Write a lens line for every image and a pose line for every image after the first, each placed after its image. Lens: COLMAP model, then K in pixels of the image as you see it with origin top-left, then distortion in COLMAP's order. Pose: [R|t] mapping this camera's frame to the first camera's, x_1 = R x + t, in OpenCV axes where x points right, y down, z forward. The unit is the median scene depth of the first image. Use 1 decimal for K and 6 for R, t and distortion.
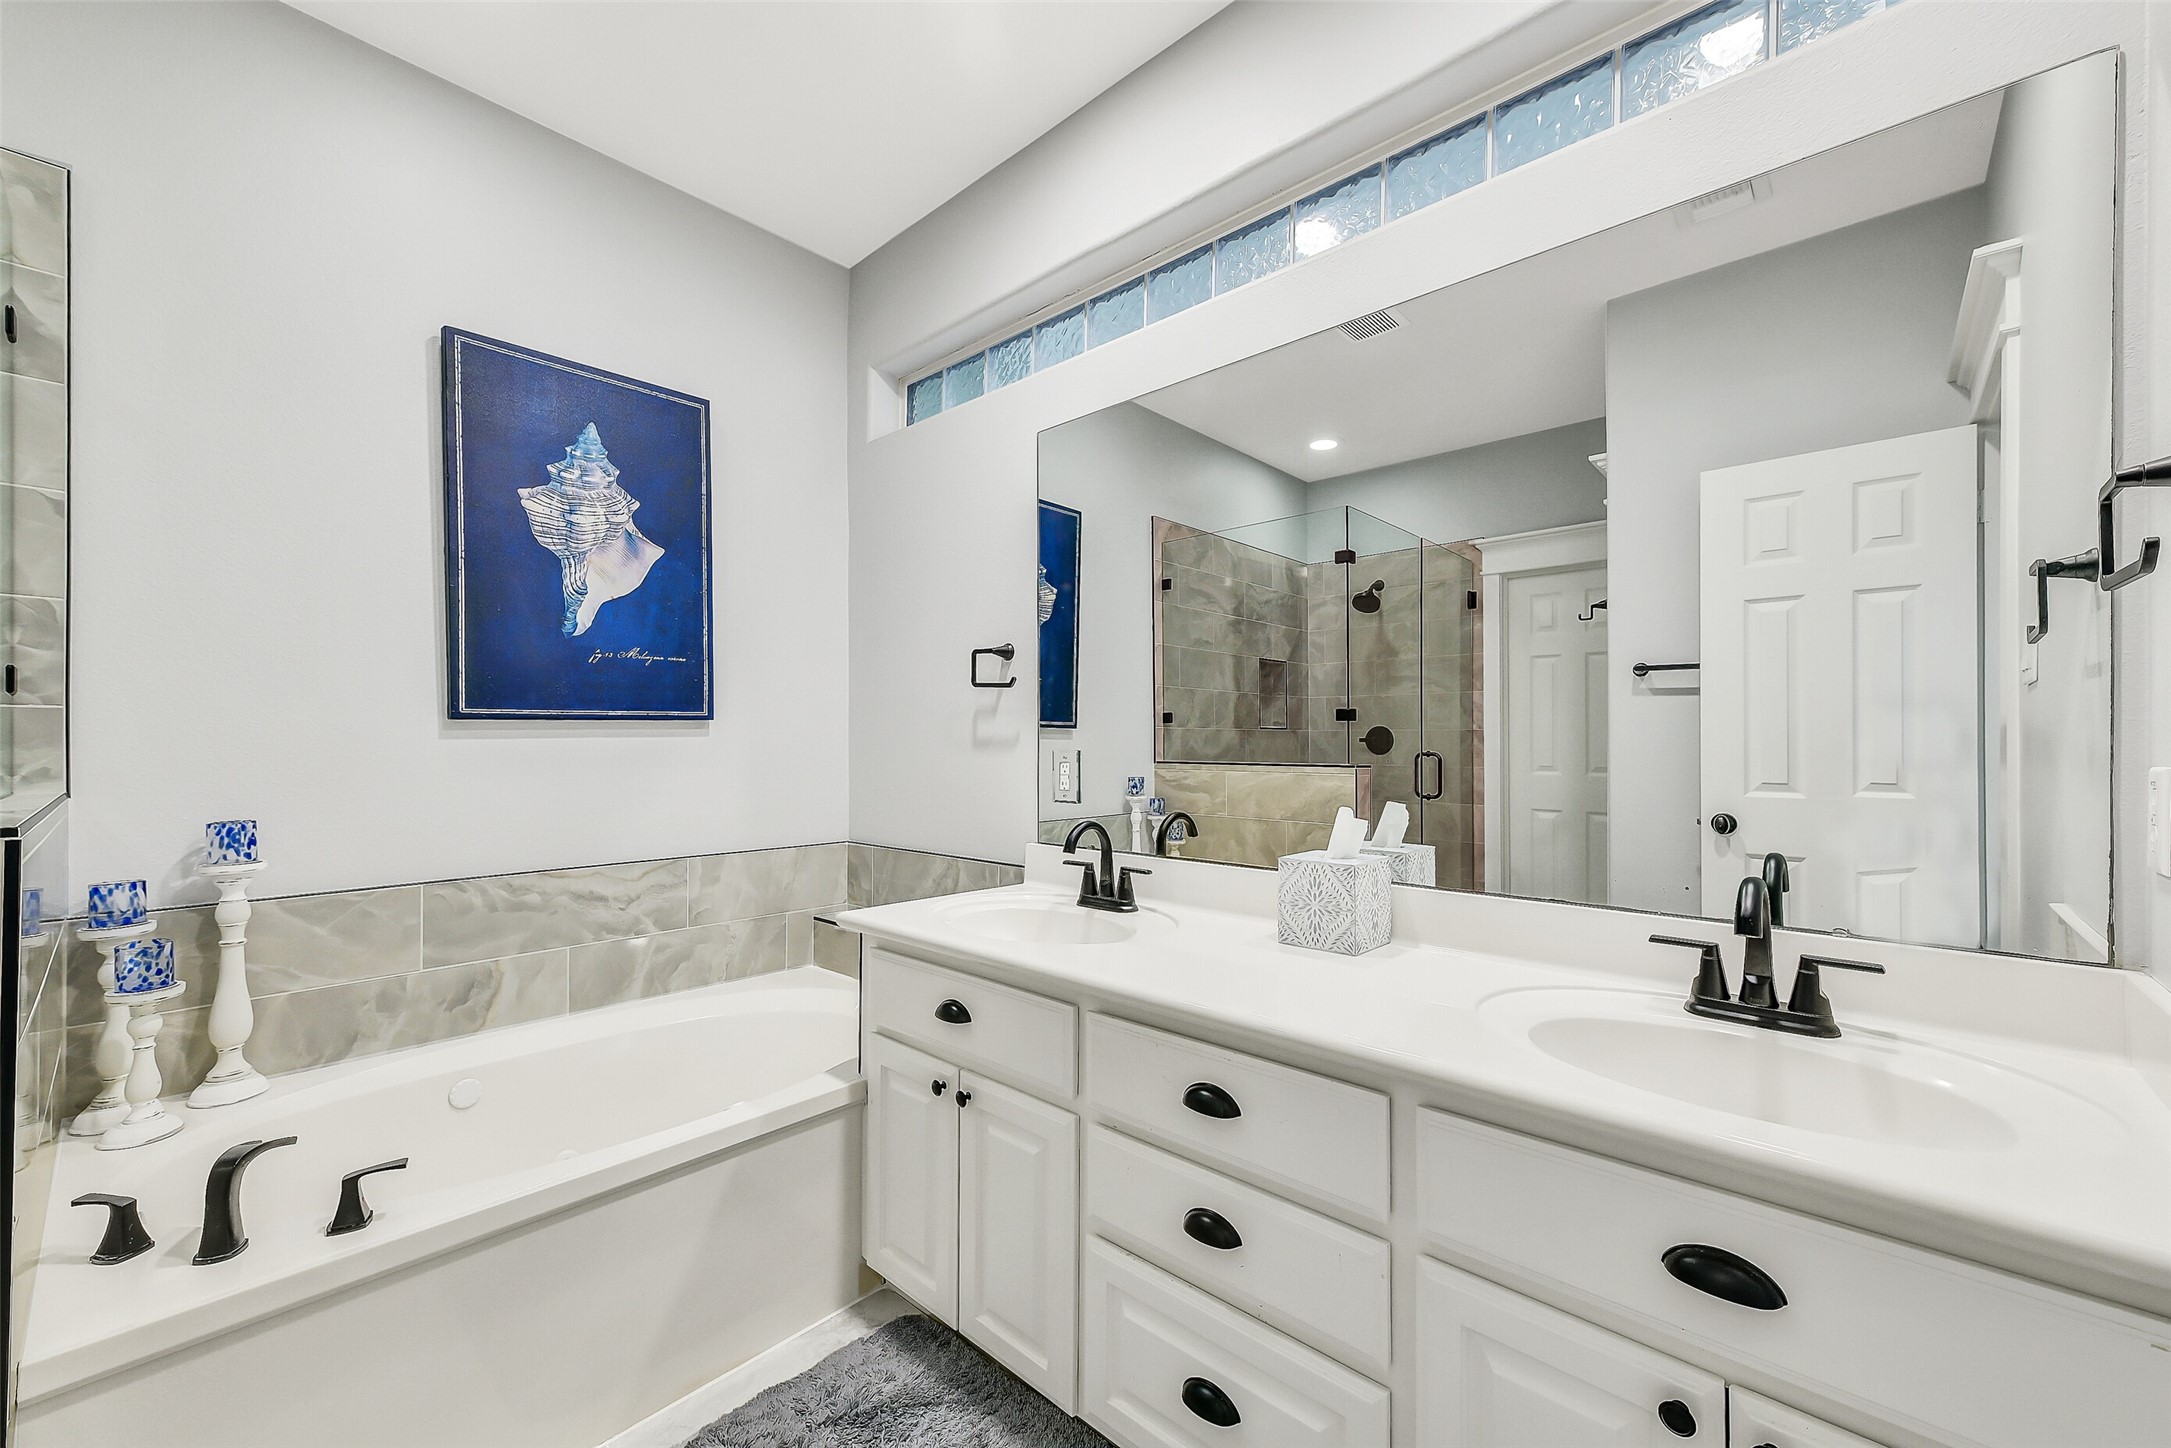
lens RADIAL K [[845.4, 0, 1091.6], [0, 845.4, 755.1], [0, 0, 1]] dist [0.000864, 0.000020]
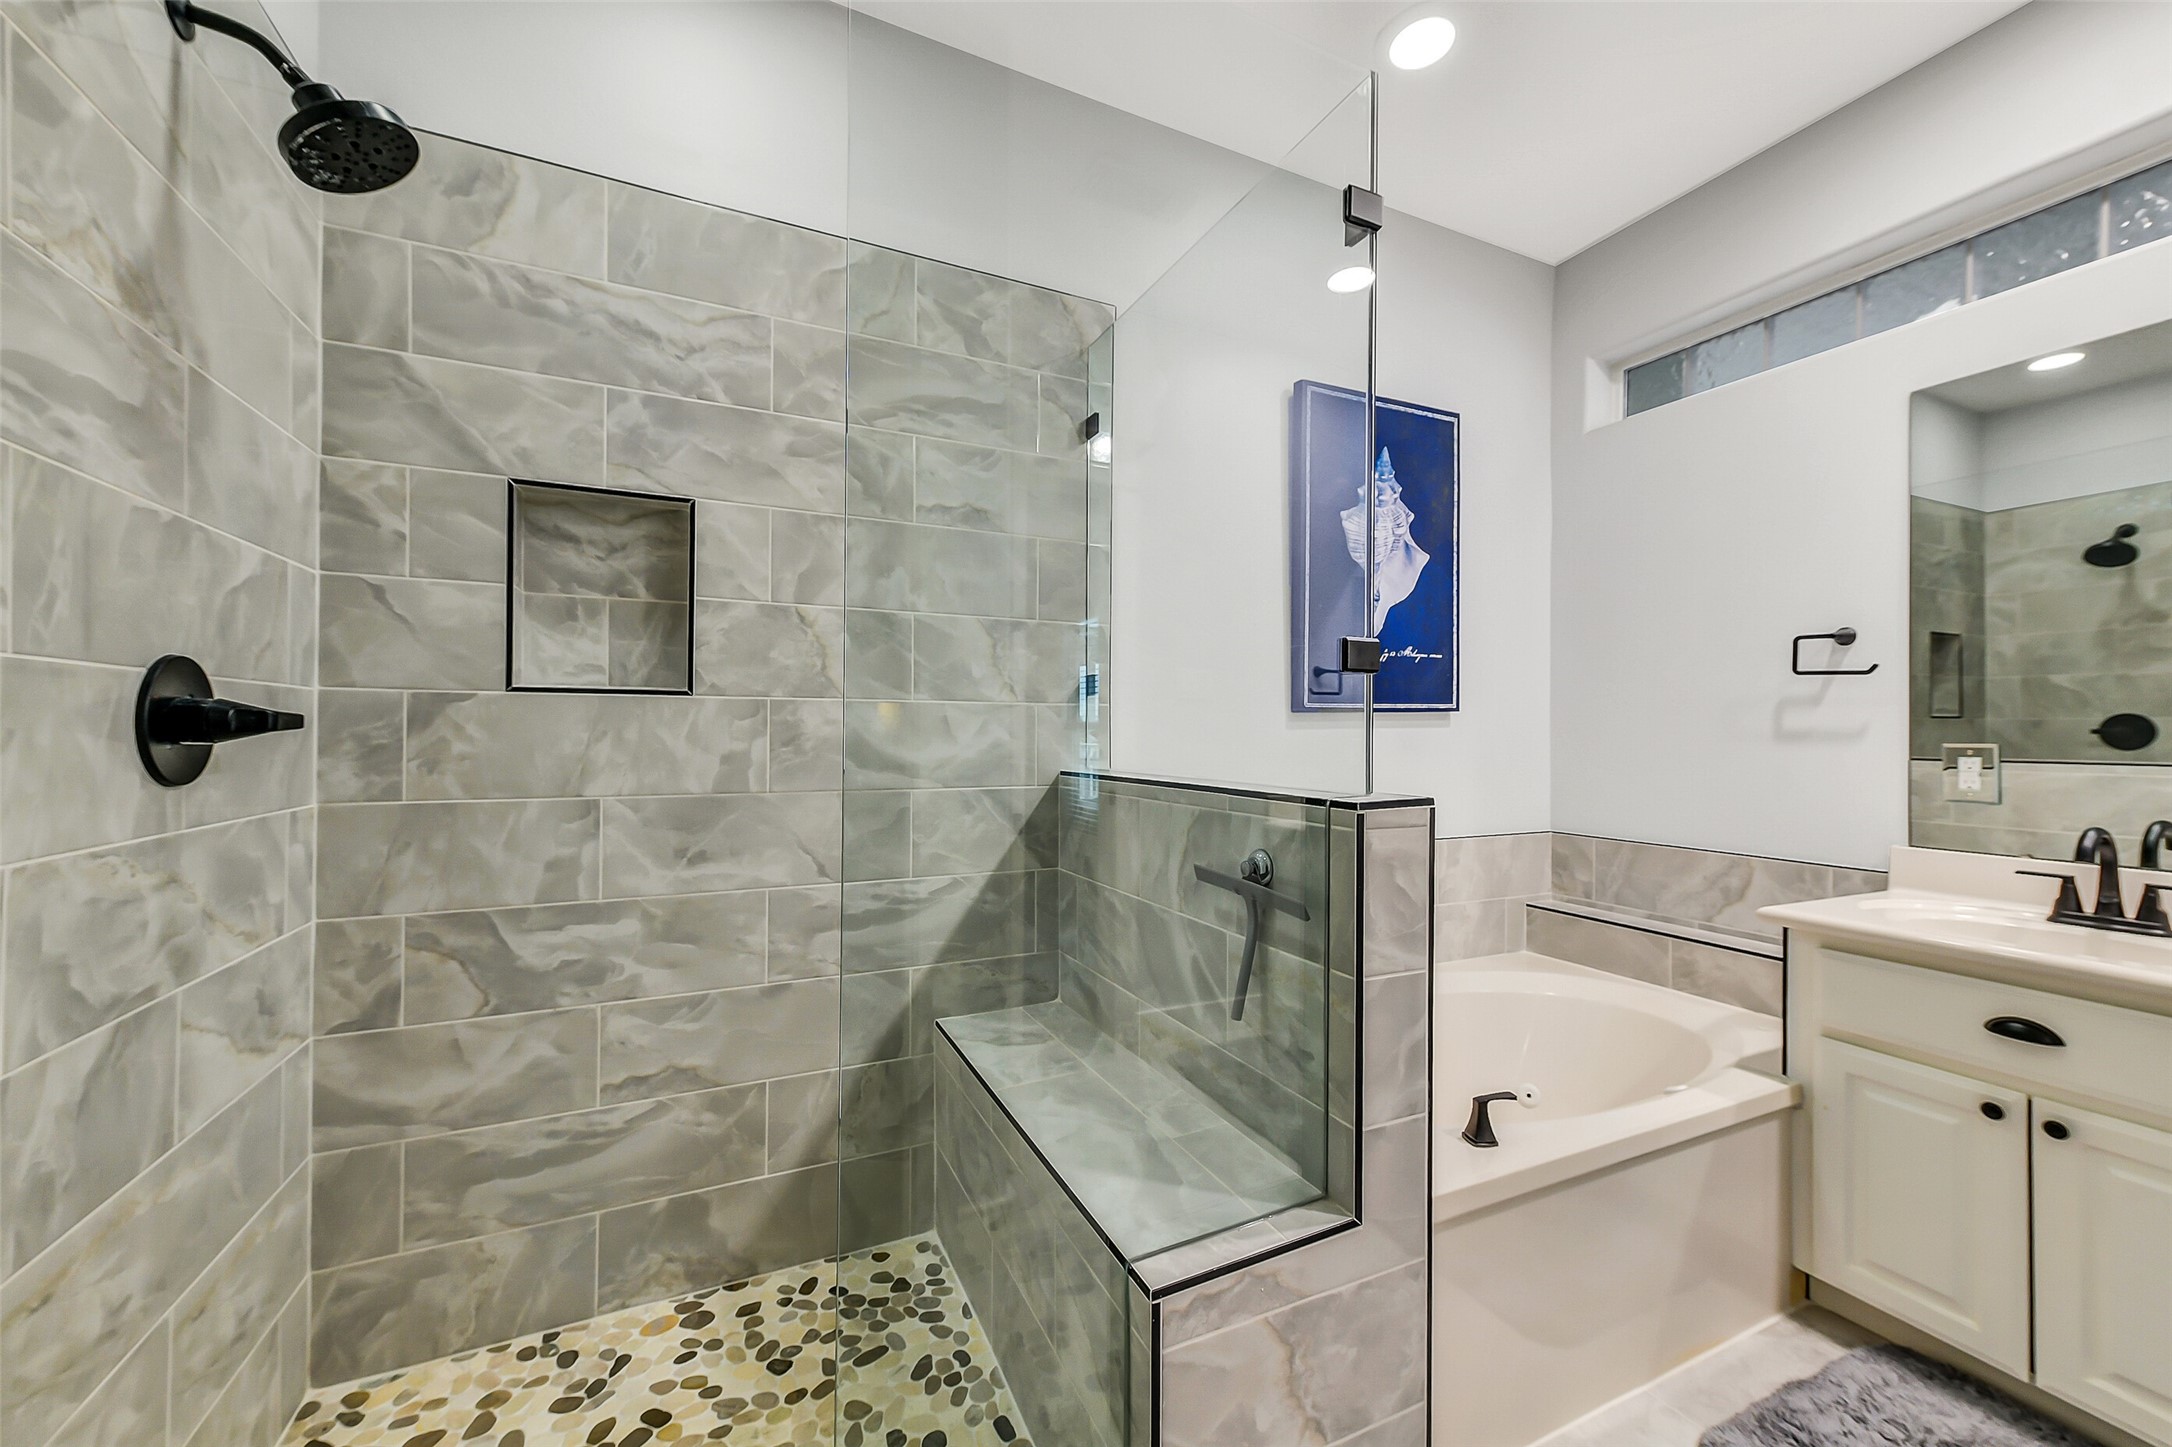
lens RADIAL K [[841.5, 0, 1089.7], [0, 841.5, 729.3], [0, 0, 1]] dist [0.007000, 0.000466]
pose [[0.921552, 0.004434, -0.388229, -0.497009], [-0.010365, 0.999859, -0.013186, -0.000090], [0.388115, 0.016176, 0.921469, -0.170631]]
